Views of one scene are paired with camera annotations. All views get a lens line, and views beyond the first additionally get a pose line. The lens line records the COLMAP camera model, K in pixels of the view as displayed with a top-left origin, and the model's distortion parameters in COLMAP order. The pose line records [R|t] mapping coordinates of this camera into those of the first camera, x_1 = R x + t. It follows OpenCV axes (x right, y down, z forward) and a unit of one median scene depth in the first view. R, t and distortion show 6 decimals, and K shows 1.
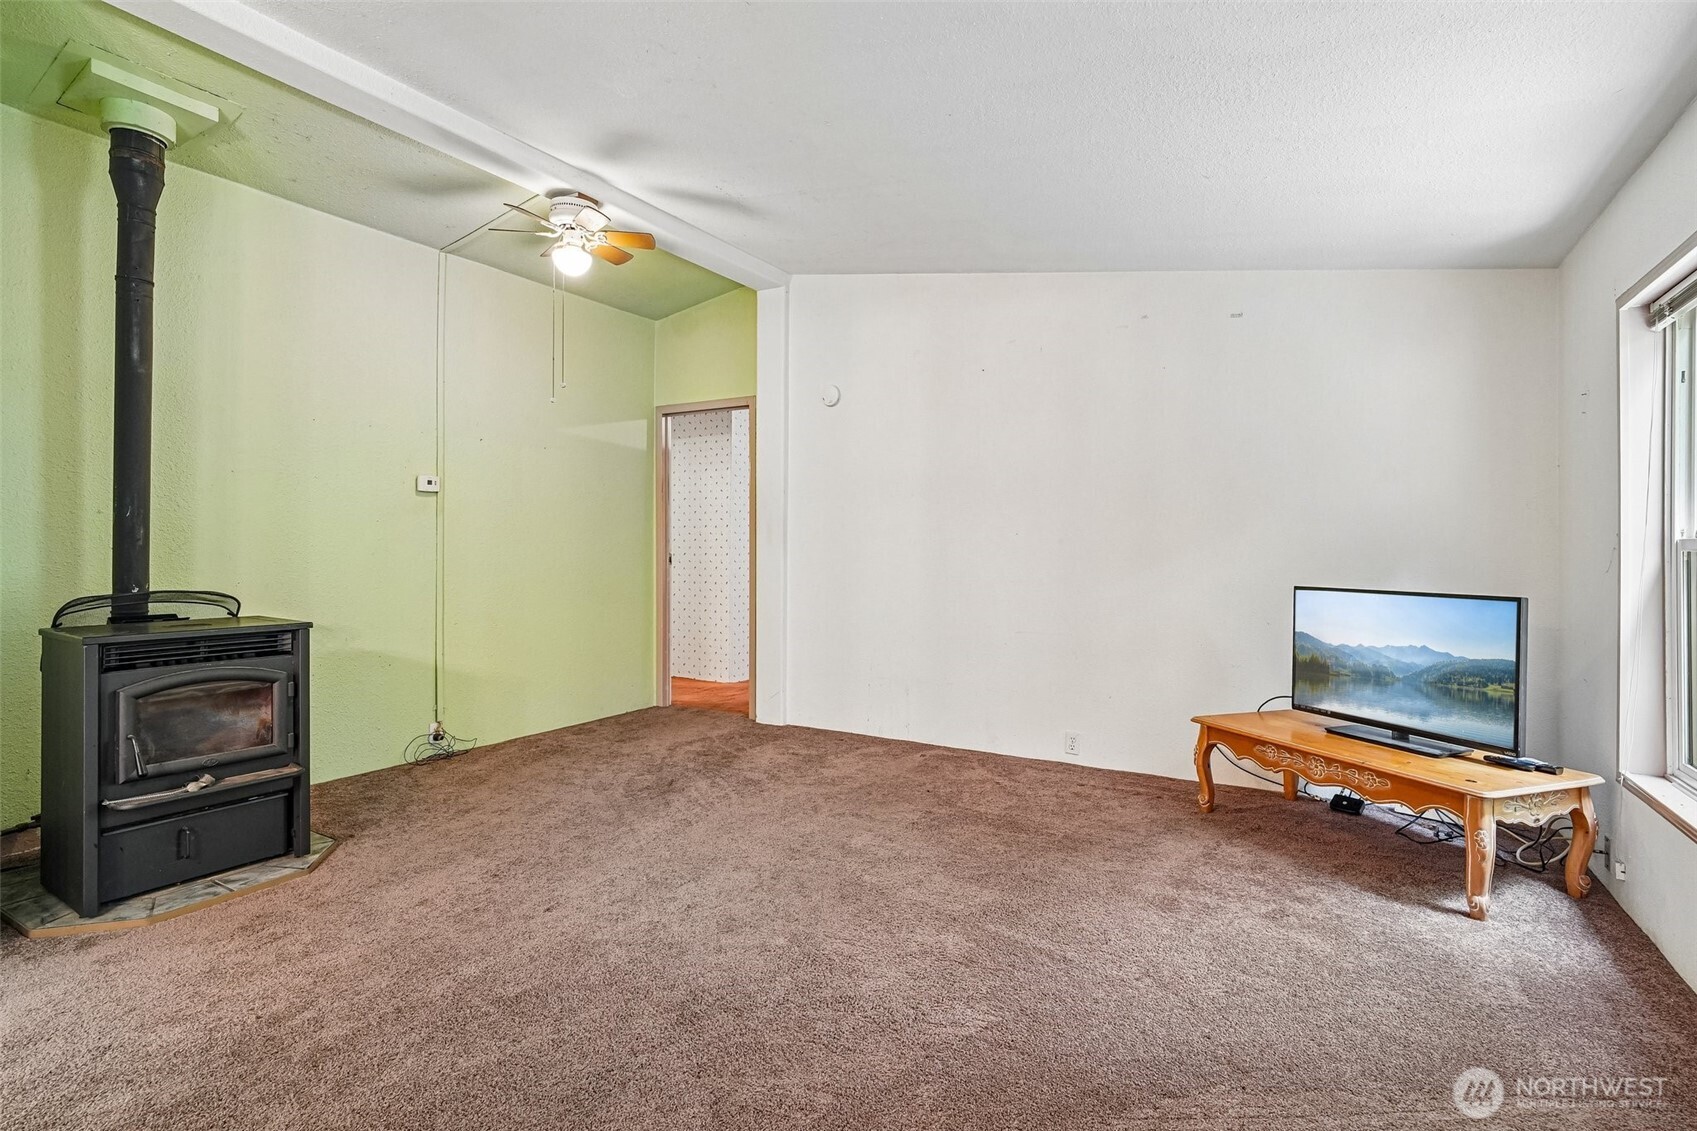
lens RADIAL K [[784.4, 0, 850.0], [0, 784.4, 537.2], [0, 0, 1]] dist [-0.002744, -0.000904]
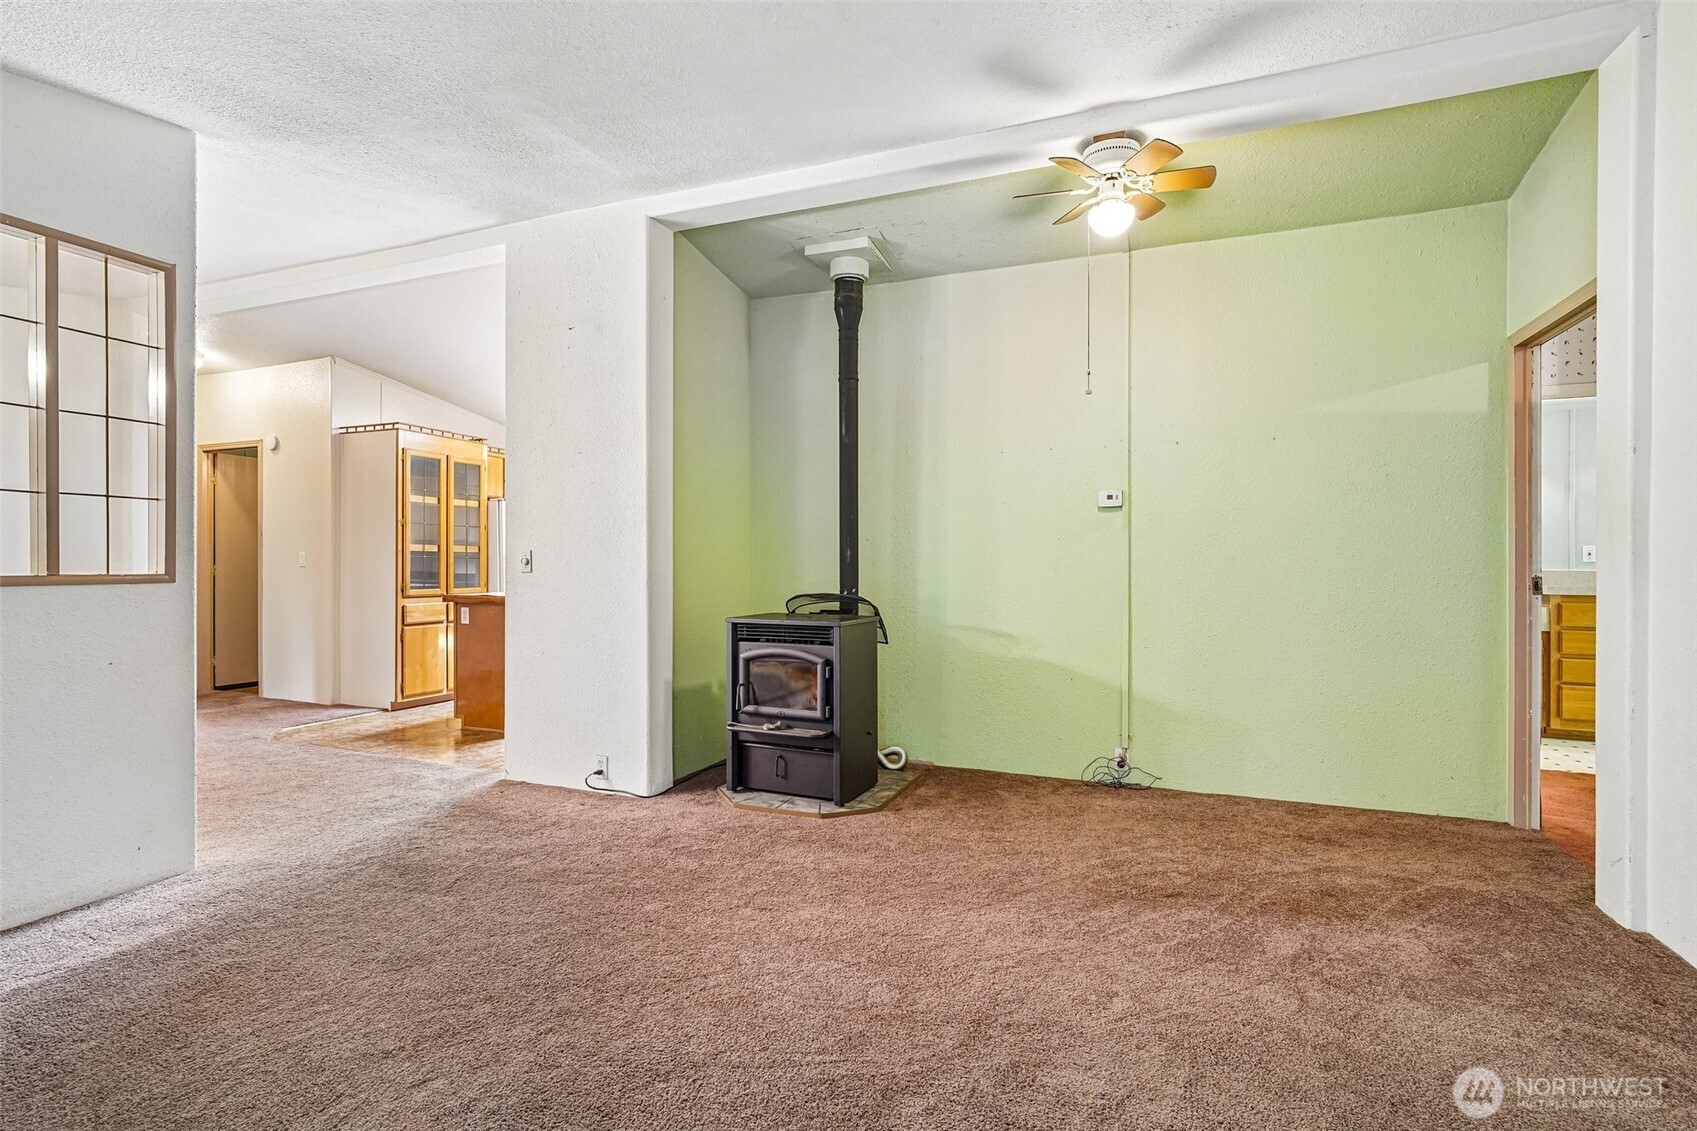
lens RADIAL K [[814.3, 0, 858.4], [0, 814.3, 555.7], [0, 0, 1]] dist [-0.027667, 0.014536]
pose [[0.175859, -0.008252, -0.984381, 0.520999], [0.007290, 0.999948, -0.007080, 0.009544], [0.984388, -0.005931, 0.175910, 0.691139]]
